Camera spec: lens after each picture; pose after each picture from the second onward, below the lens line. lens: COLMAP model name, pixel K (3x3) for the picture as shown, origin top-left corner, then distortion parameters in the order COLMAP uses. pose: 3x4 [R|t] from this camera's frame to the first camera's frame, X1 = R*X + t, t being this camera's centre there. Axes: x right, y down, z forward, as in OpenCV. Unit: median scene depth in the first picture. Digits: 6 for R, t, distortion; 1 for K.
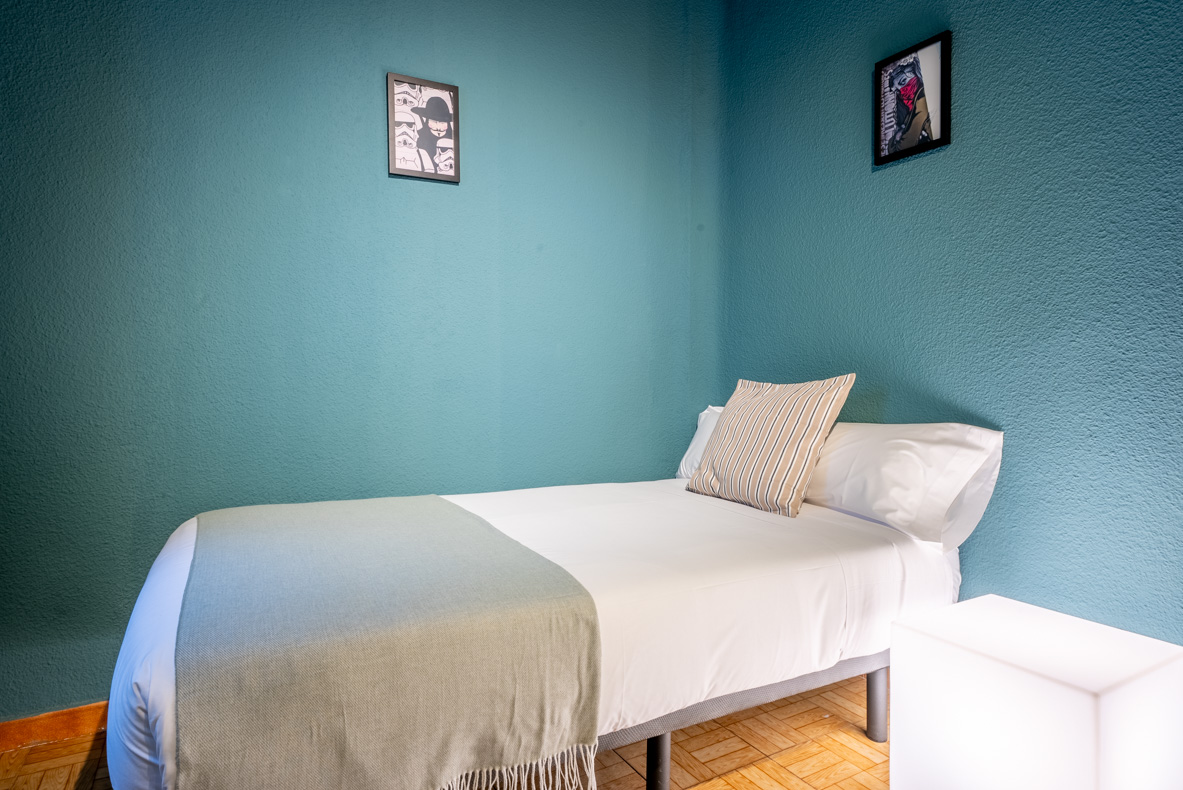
lens RADIAL K [[638.8, 0, 591.3], [0, 638.8, 388.9], [0, 0, 1]] dist [0.001399, 0.000428]
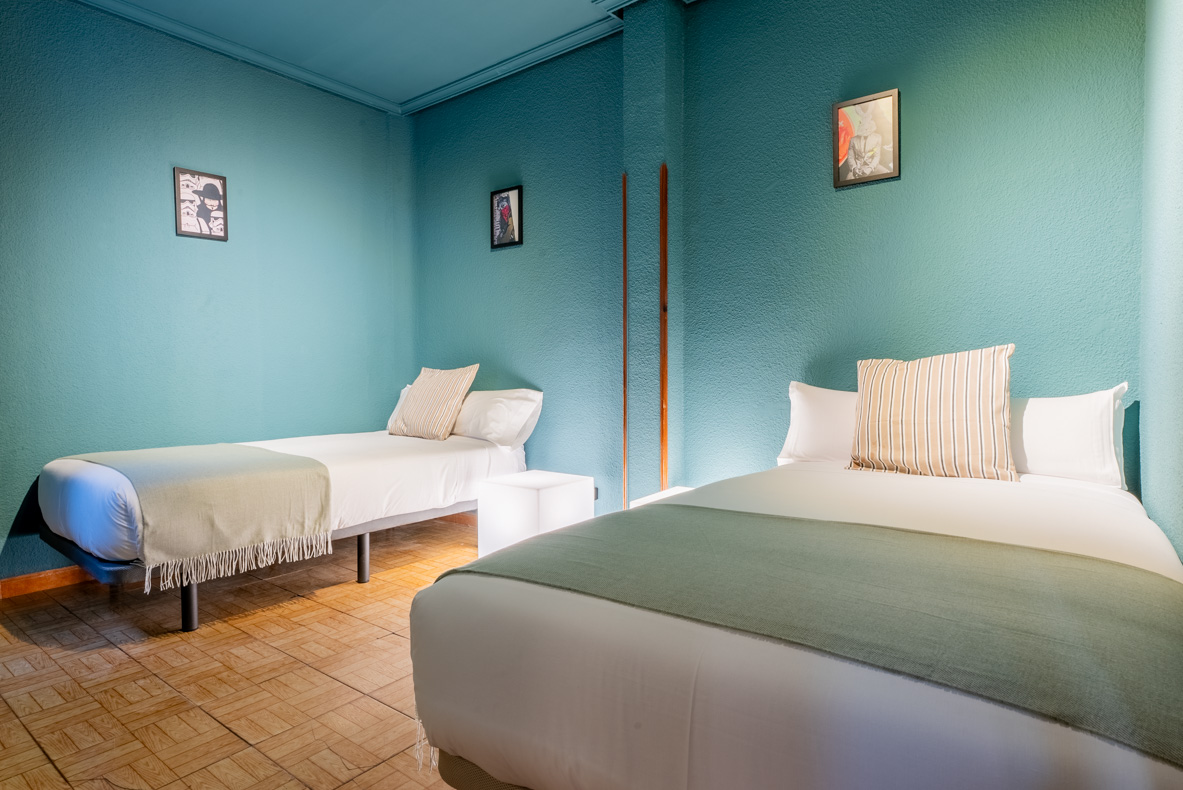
lens RADIAL K [[638.8, 0, 585.3], [0, 638.8, 392.0], [0, 0, 1]] dist [0.001399, 0.000428]
pose [[0.928627, -0.023051, 0.370297, 0.013141], [0.016931, 0.999661, 0.019771, 0.025724], [-0.370628, -0.012090, 0.928703, -0.848377]]
